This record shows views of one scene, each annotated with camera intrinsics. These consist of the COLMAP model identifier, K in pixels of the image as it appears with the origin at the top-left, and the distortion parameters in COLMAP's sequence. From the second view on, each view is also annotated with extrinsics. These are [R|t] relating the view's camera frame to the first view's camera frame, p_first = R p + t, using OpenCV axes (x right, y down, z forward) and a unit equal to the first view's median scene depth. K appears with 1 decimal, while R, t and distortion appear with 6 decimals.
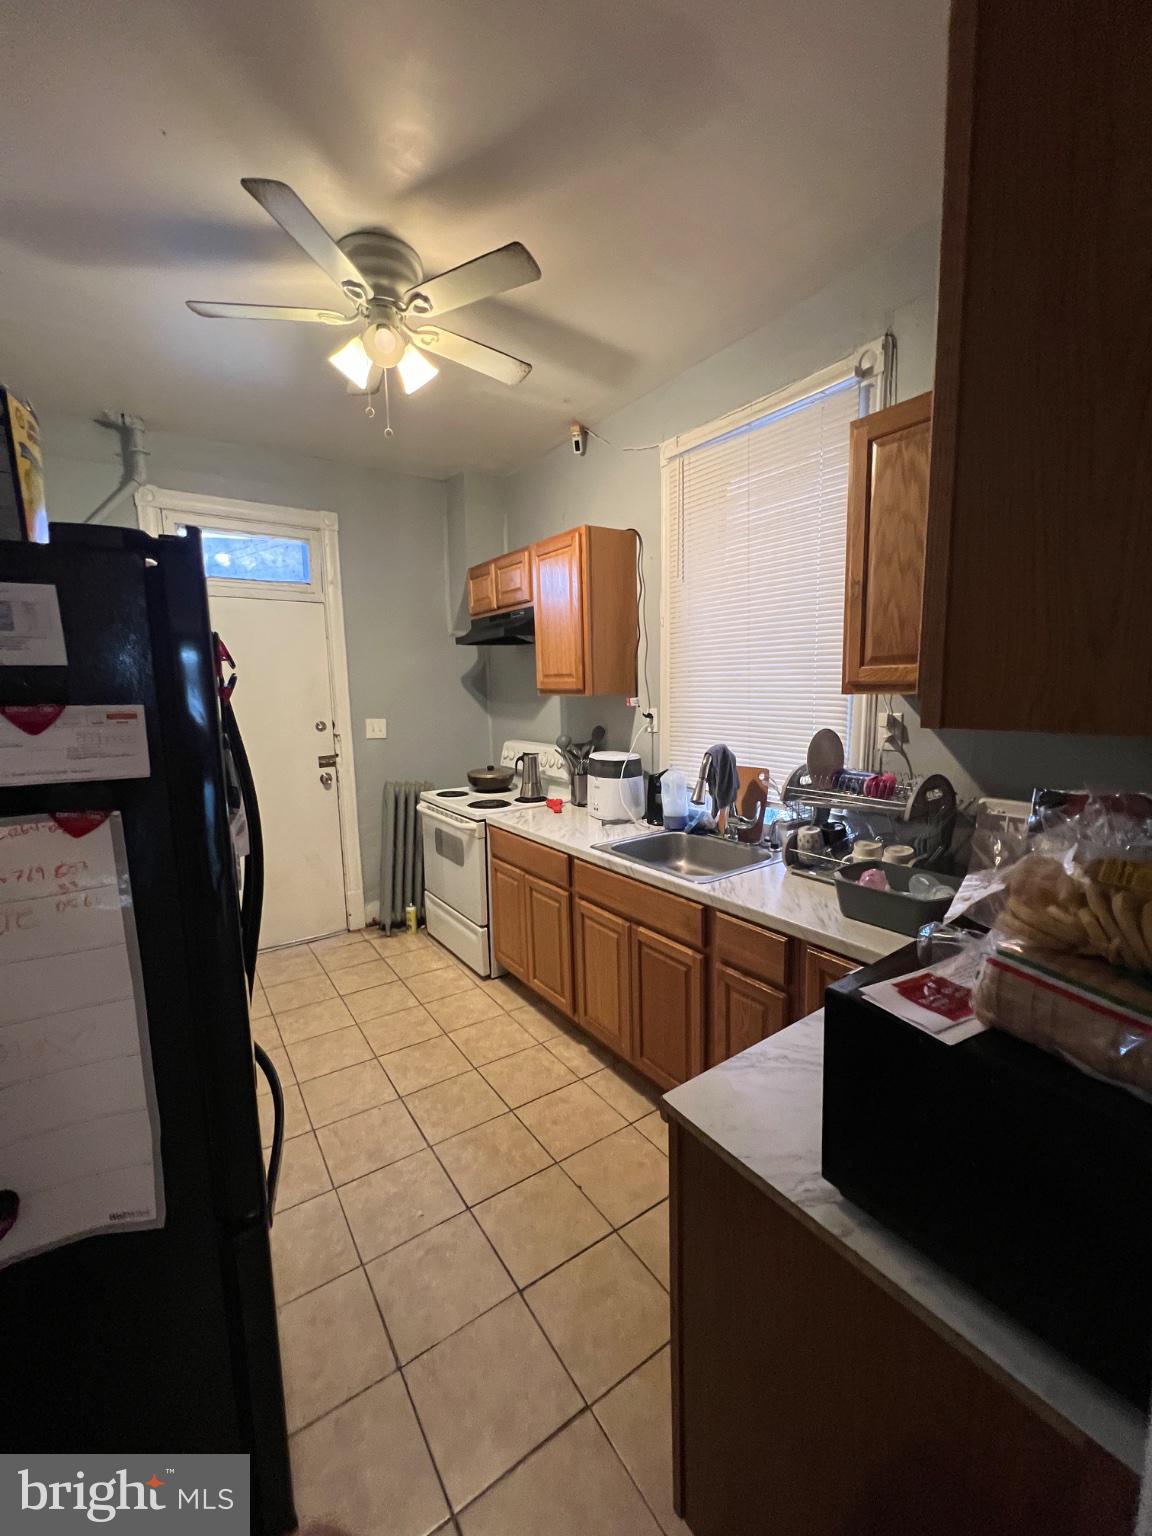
lens RADIAL K [[614.0, 0, 576.7], [0, 614.0, 765.6], [0, 0, 1]] dist [-0.002500, 0.000422]
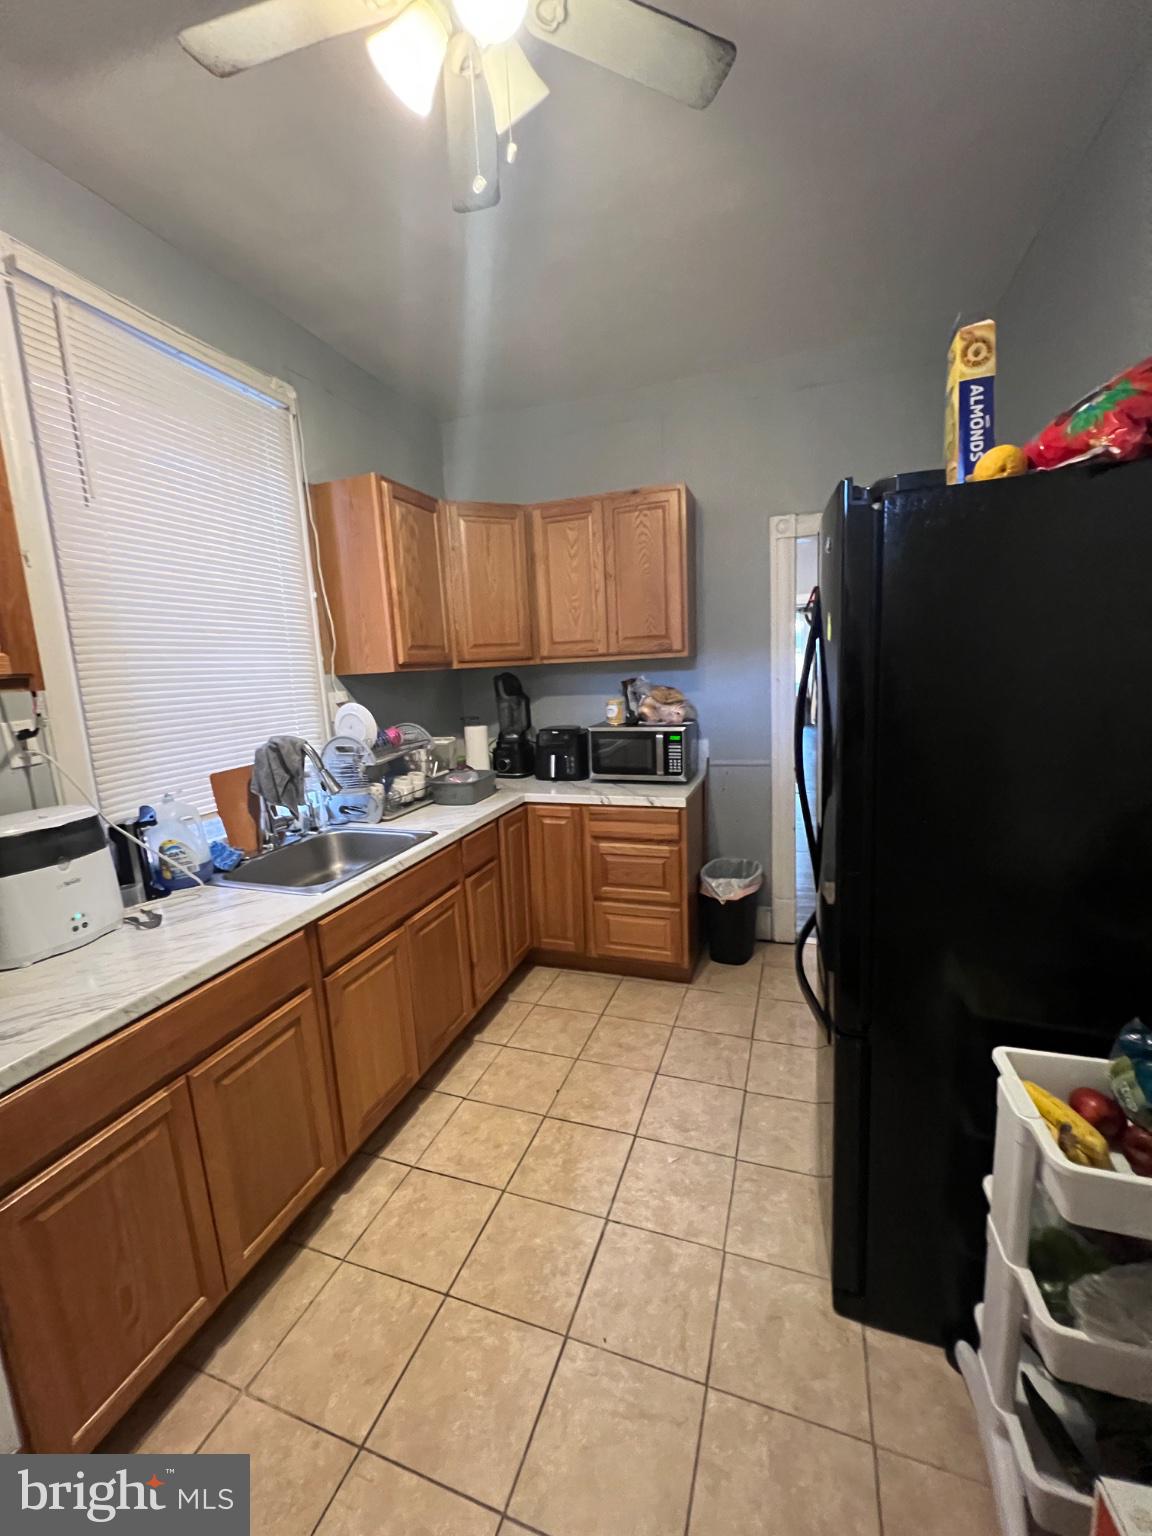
lens RADIAL K [[614.0, 0, 576.3], [0, 614.0, 766.7], [0, 0, 1]] dist [-0.002500, 0.000422]
pose [[-0.582302, -0.073147, 0.809675, -0.853342], [0.177643, 0.960428, 0.214524, -0.123988], [-0.793327, 0.268751, -0.546265, 1.368799]]
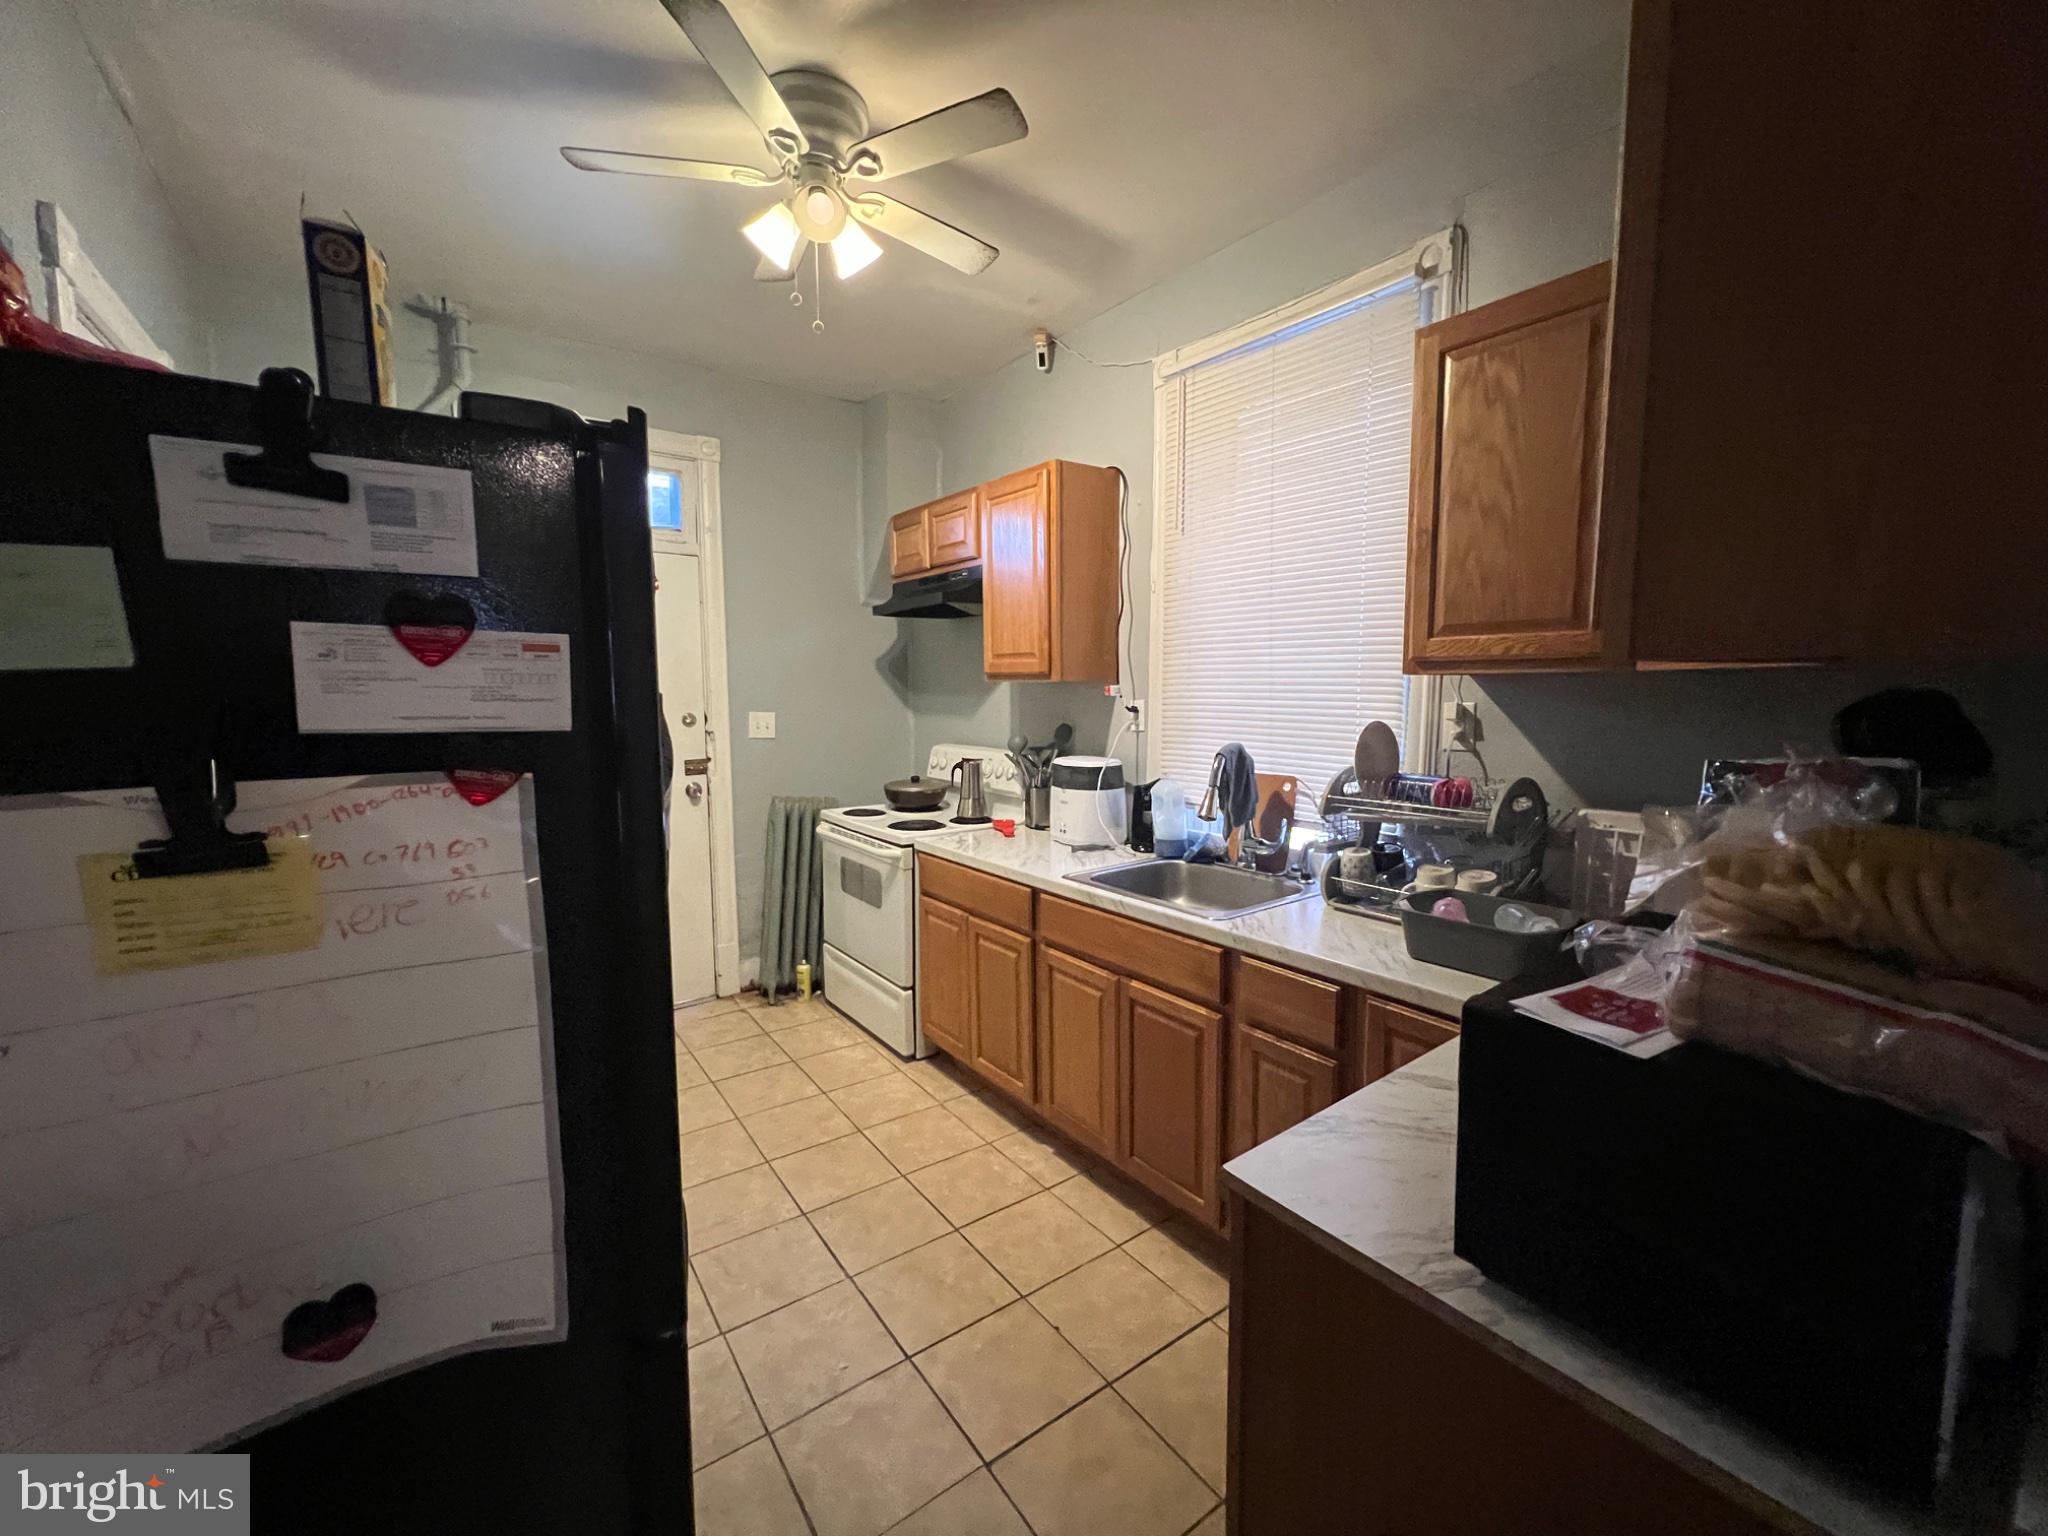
lens RADIAL K [[818.7, 0, 1027.9], [0, 818.7, 765.3], [0, 0, 1]] dist [-0.002500, 0.000422]
pose [[0.999284, 0.014531, 0.034921, -0.071243], [-0.013292, 0.999283, -0.035466, 0.038505], [-0.035411, 0.034976, 0.998761, -0.012832]]
